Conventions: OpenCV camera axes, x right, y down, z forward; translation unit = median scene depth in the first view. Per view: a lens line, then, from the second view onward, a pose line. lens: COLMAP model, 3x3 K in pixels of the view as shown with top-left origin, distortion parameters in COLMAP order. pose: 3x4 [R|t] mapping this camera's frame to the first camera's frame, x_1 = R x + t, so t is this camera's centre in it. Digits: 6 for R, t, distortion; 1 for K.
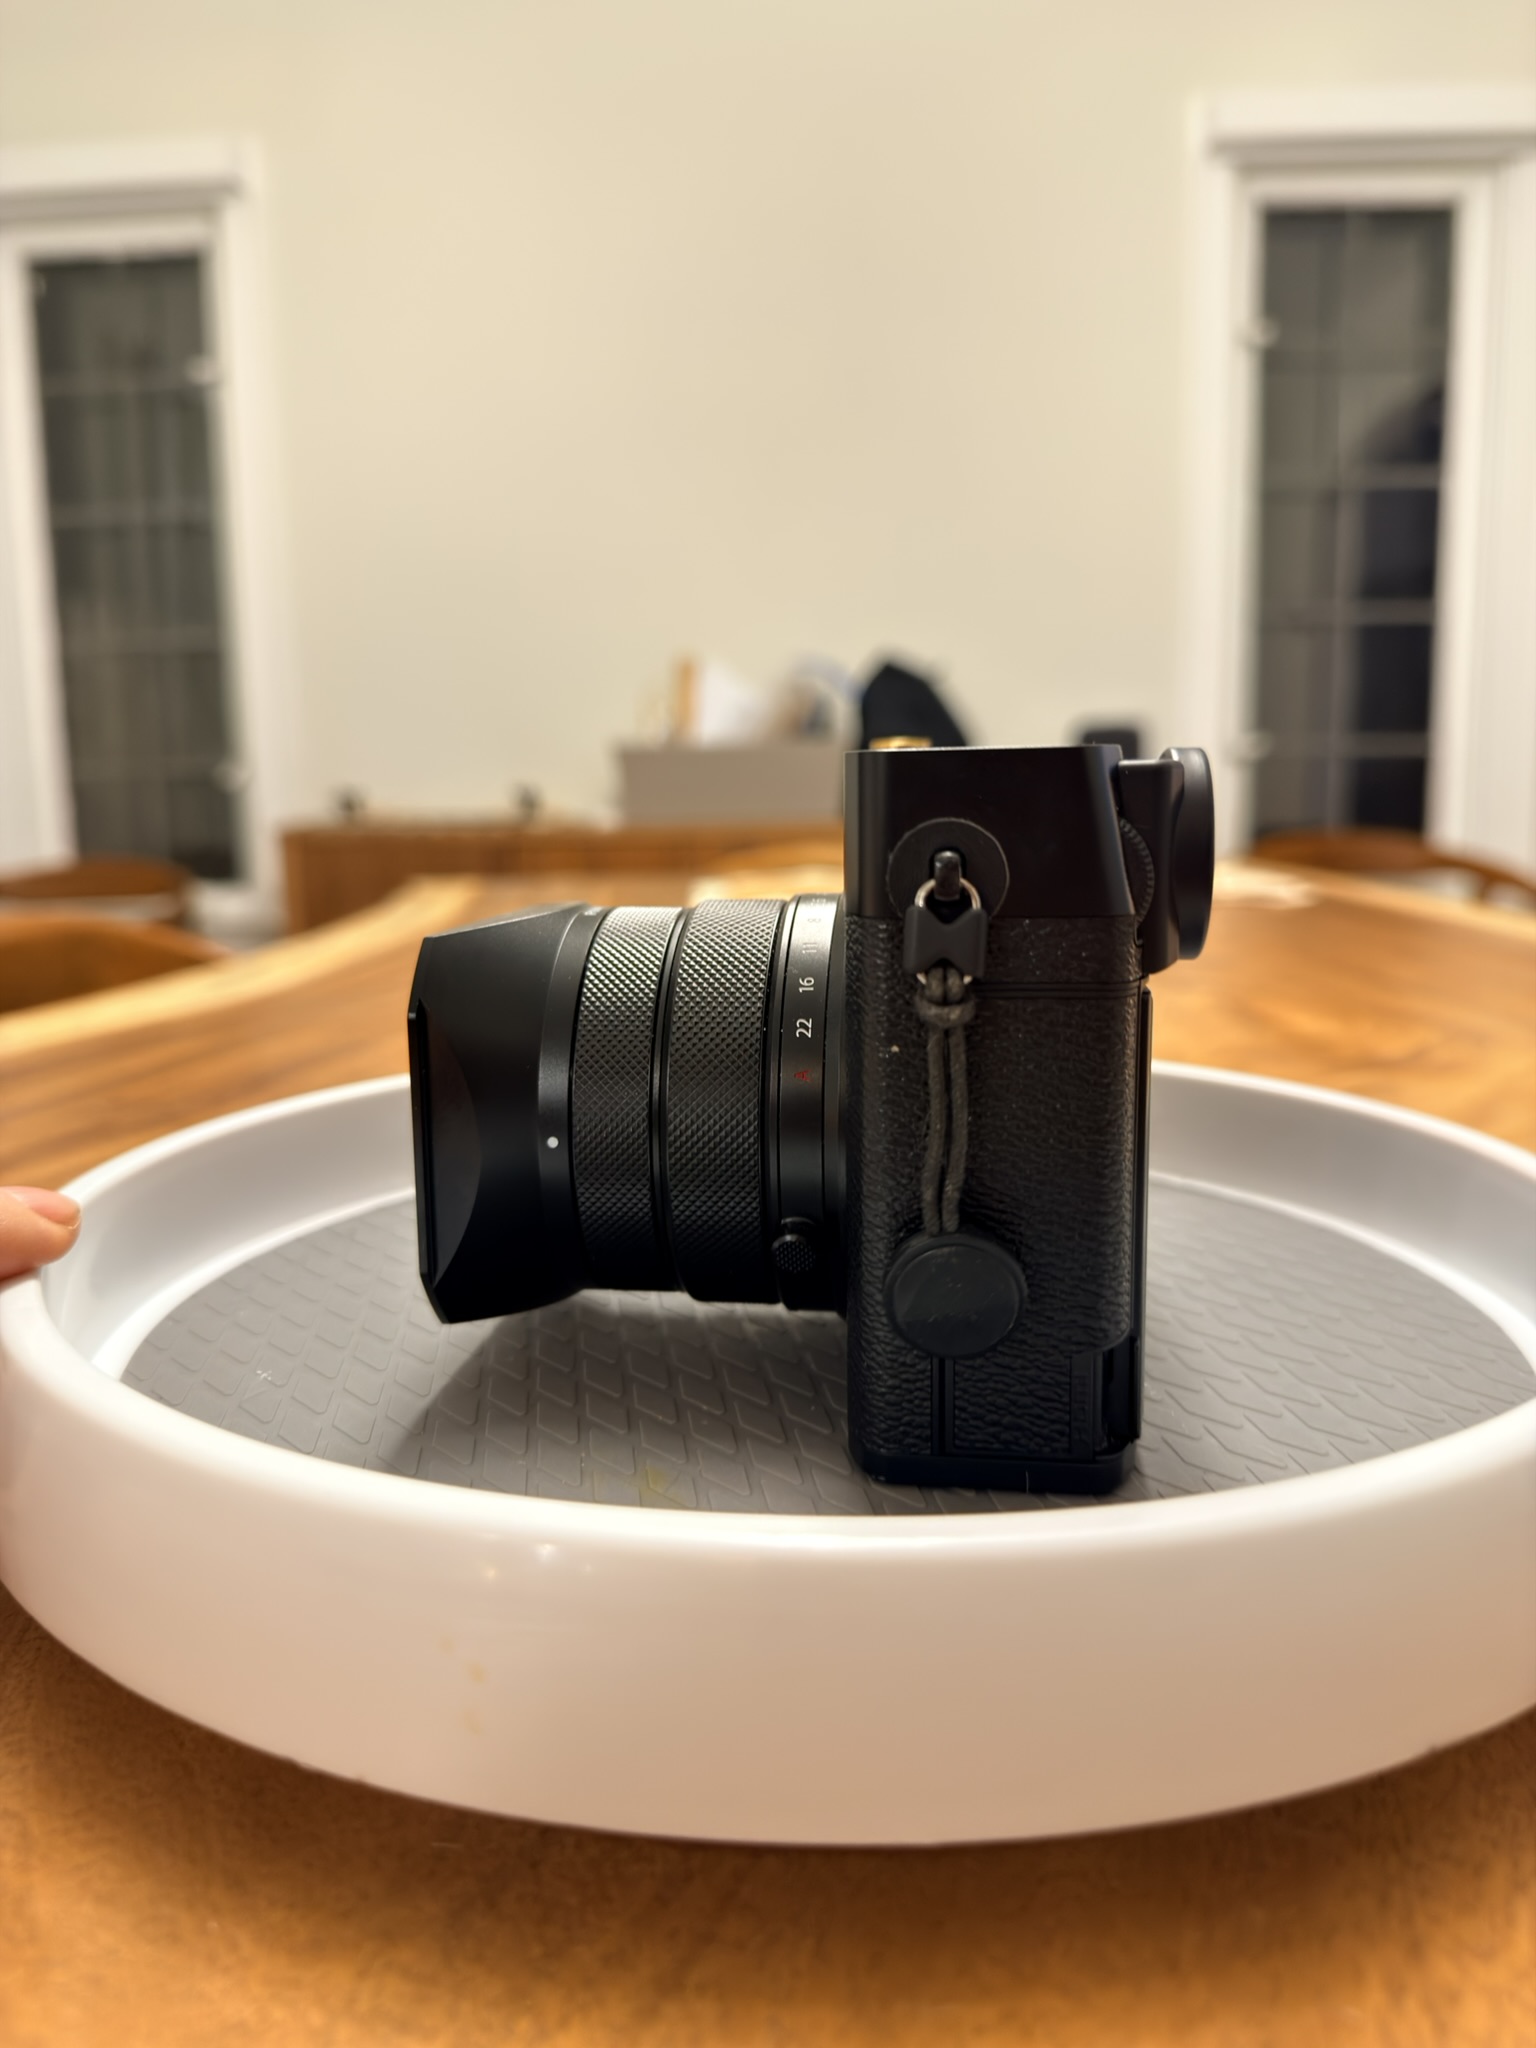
lens RADIAL K [[1463.2, 0, 768.0], [0, 1463.2, 1024.0], [0, 0, 1]] dist [-0.011044, -0.001910]
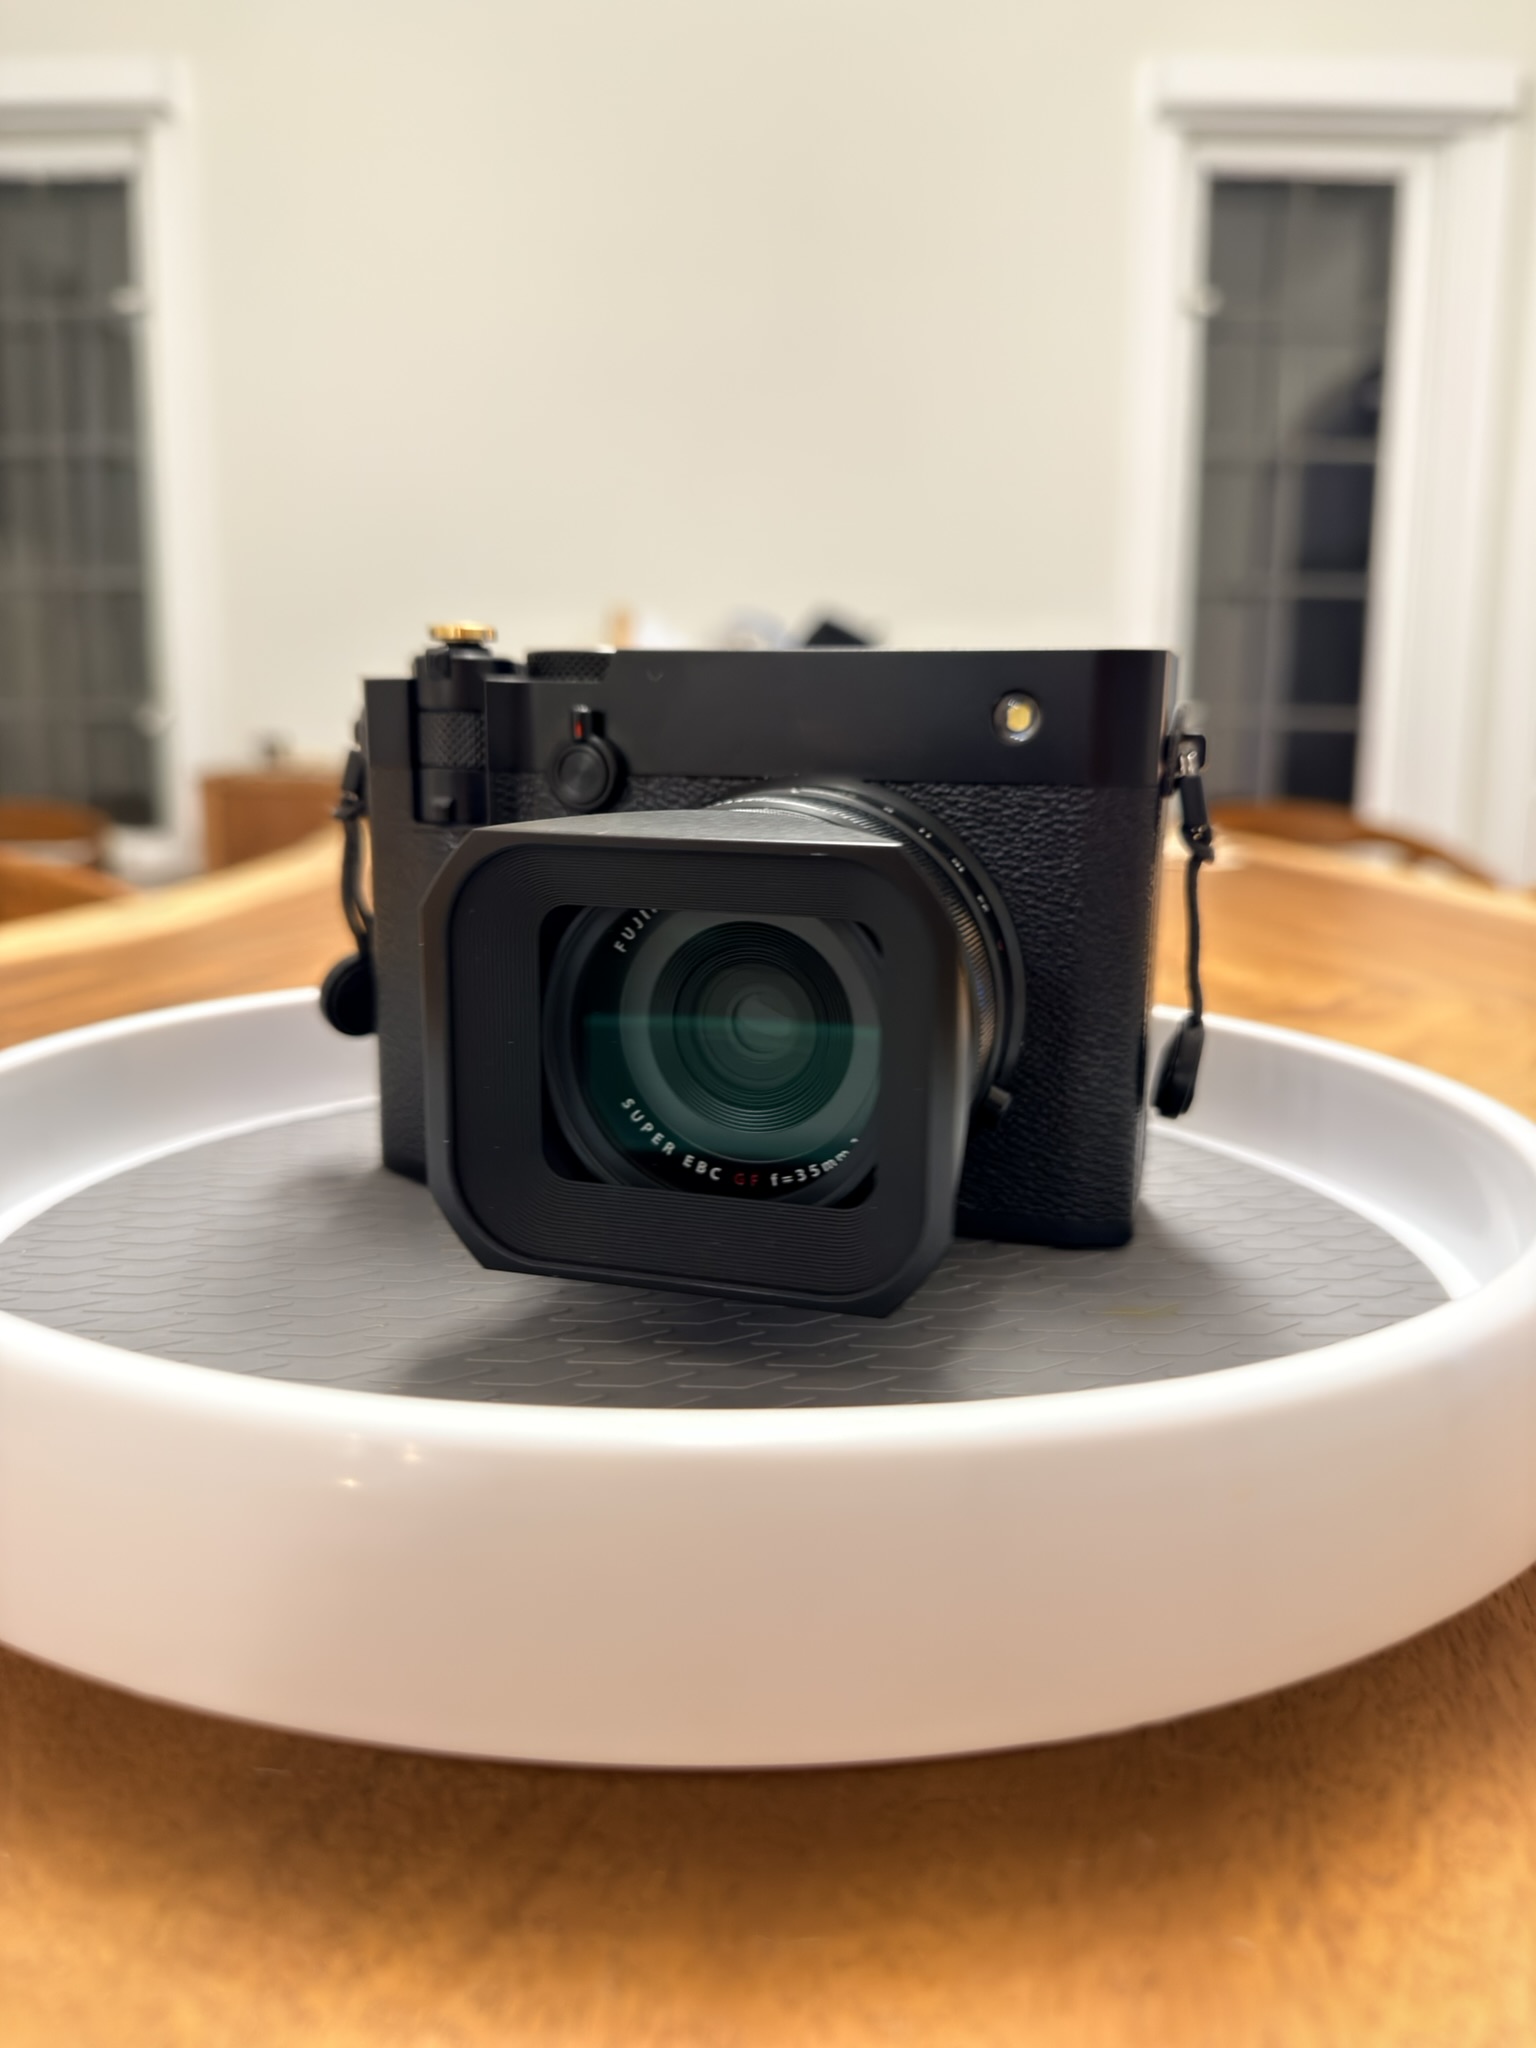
lens RADIAL K [[1450.9, 0, 768.0], [0, 1450.9, 1024.0], [0, 0, 1]] dist [-0.009080, -0.006235]
pose [[0.998994, 0.018943, 0.040643, 0.035962], [-0.019429, 0.999744, 0.011603, 0.063033], [-0.040413, -0.012381, 0.999106, 0.070591]]
